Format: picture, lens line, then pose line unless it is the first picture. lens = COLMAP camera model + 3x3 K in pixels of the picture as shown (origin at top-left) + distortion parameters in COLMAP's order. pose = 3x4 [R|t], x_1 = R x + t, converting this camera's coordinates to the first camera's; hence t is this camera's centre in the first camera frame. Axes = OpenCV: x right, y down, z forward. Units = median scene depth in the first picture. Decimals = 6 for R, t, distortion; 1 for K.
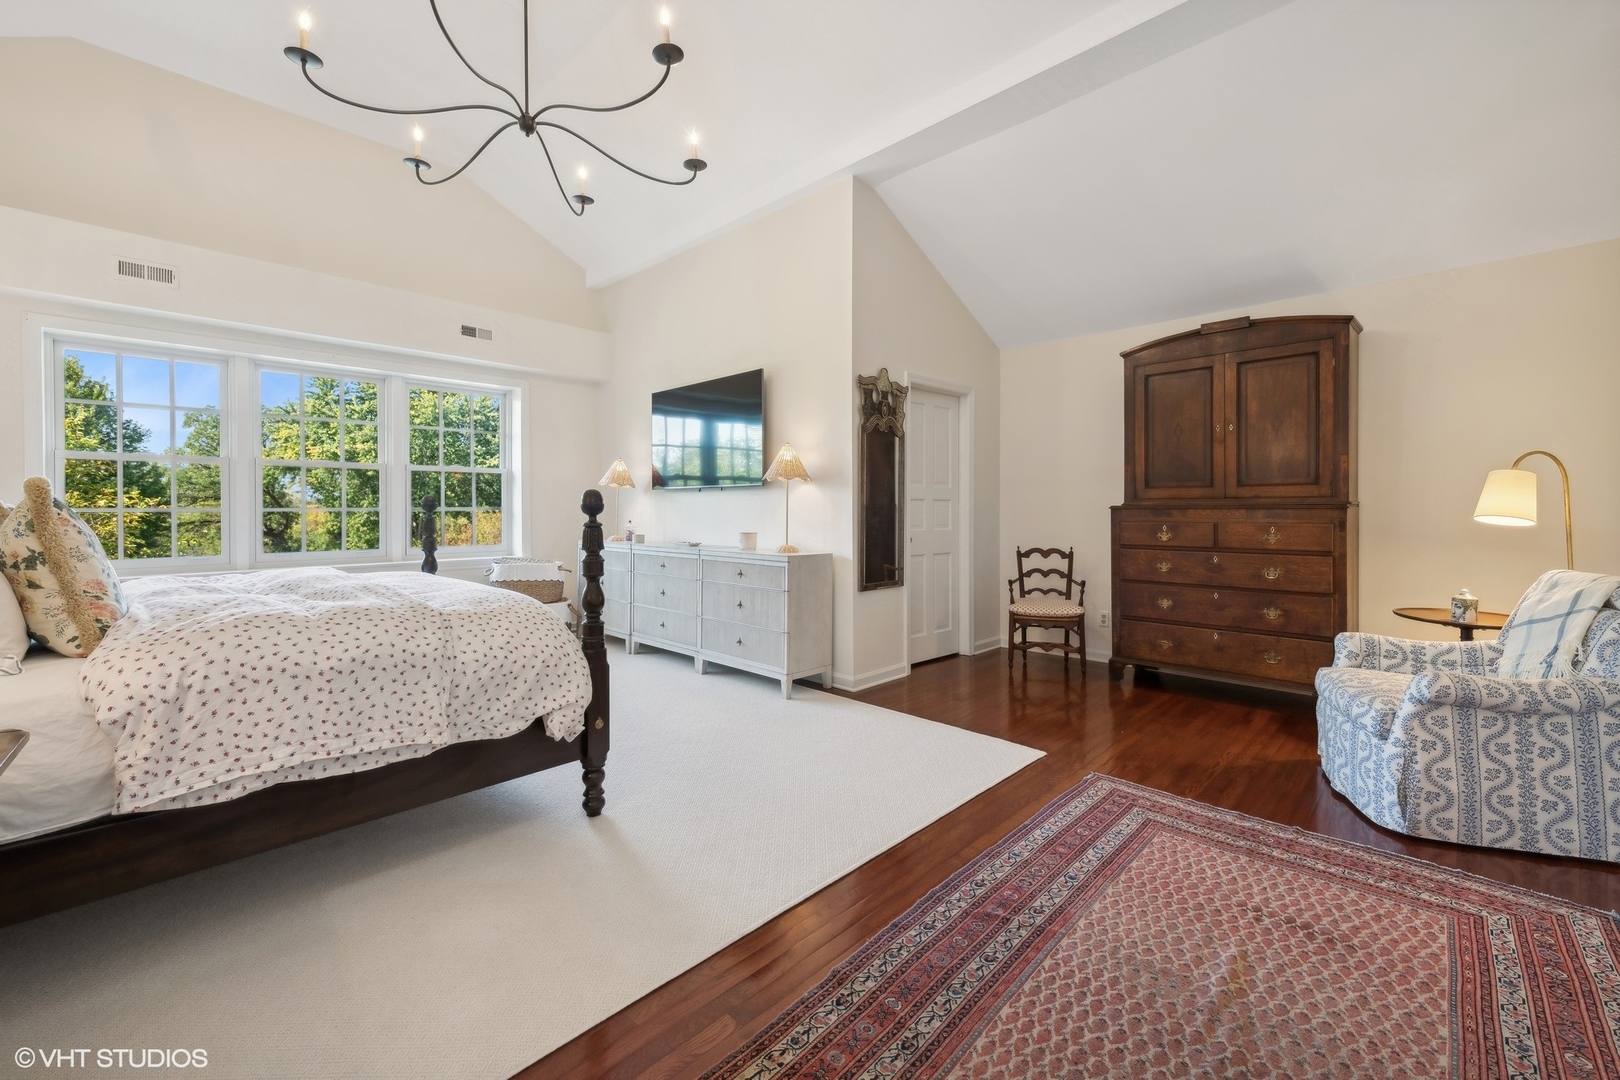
lens RADIAL K [[661.6, 0, 807.1], [0, 661.6, 511.1], [0, 0, 1]] dist [-0.000817, -0.000006]
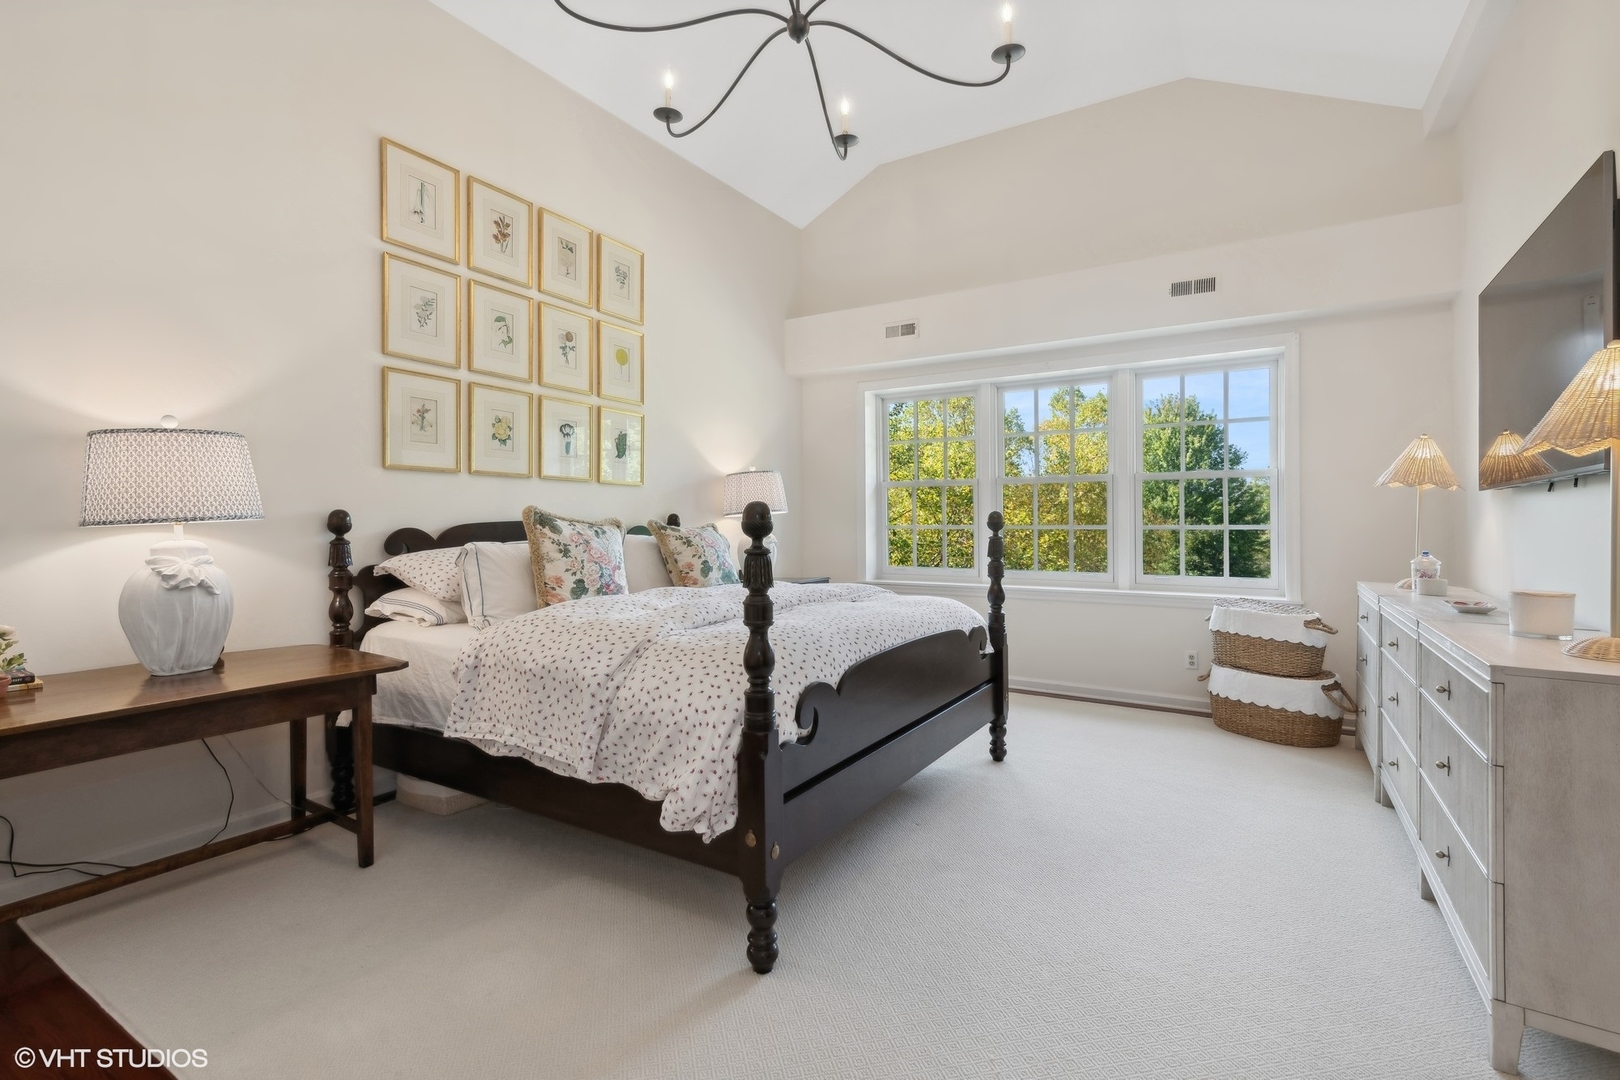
lens RADIAL K [[741.6, 0, 812.2], [0, 741.6, 525.4], [0, 0, 1]] dist [0.001085, -0.000059]
pose [[0.223065, 0.002547, -0.974800, 0.449447], [-0.005847, 0.999982, 0.001275, -0.008255], [0.974786, 0.005415, 0.223076, 0.872364]]
